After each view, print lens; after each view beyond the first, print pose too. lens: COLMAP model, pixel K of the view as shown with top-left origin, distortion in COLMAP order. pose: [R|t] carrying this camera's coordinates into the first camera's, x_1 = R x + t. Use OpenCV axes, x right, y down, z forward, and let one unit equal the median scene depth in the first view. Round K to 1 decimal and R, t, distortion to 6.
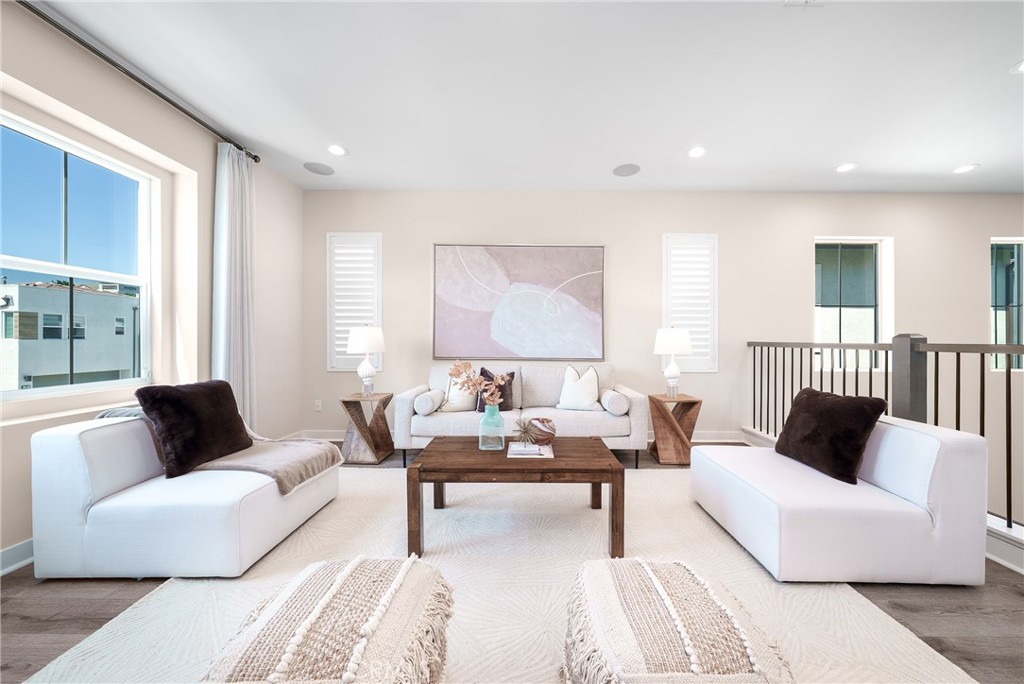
lens RADIAL K [[348.6, 0, 520.7], [0, 348.6, 343.5], [0, 0, 1]] dist [-0.001509, -0.000486]
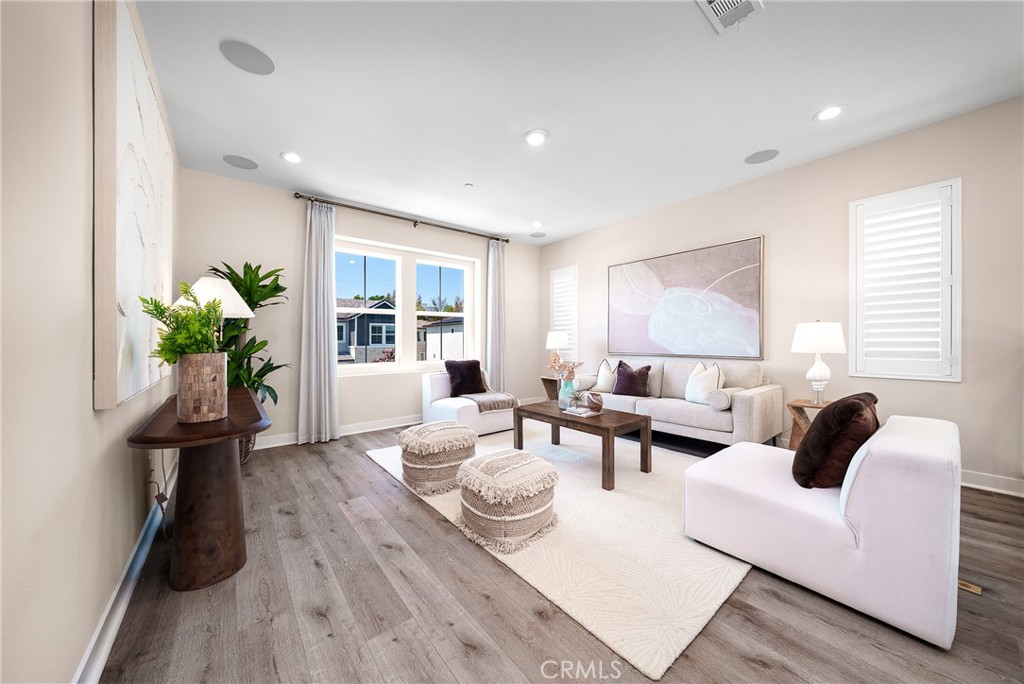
lens RADIAL K [[348.6, 0, 516.4], [0, 348.6, 343.0], [0, 0, 1]] dist [-0.001509, -0.000486]
pose [[0.634941, -0.004101, -0.772549, 0.547819], [0.005098, 0.999986, -0.001118, 0.002654], [0.772543, -0.003229, 0.634954, -0.097305]]
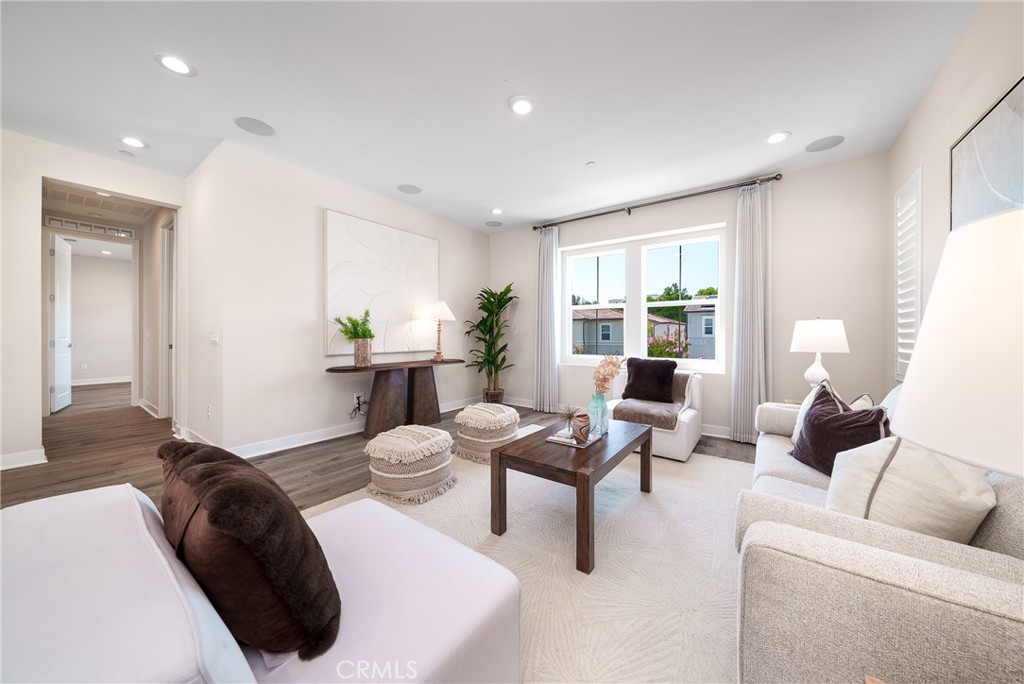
lens RADIAL K [[348.6, 0, 509.1], [0, 348.6, 334.2], [0, 0, 1]] dist [-0.001509, -0.000486]
pose [[-0.590767, -0.007192, -0.806810, 0.544666], [-0.014863, 0.999888, 0.001970, -0.007881], [0.806705, 0.013155, -0.590807, 0.792260]]
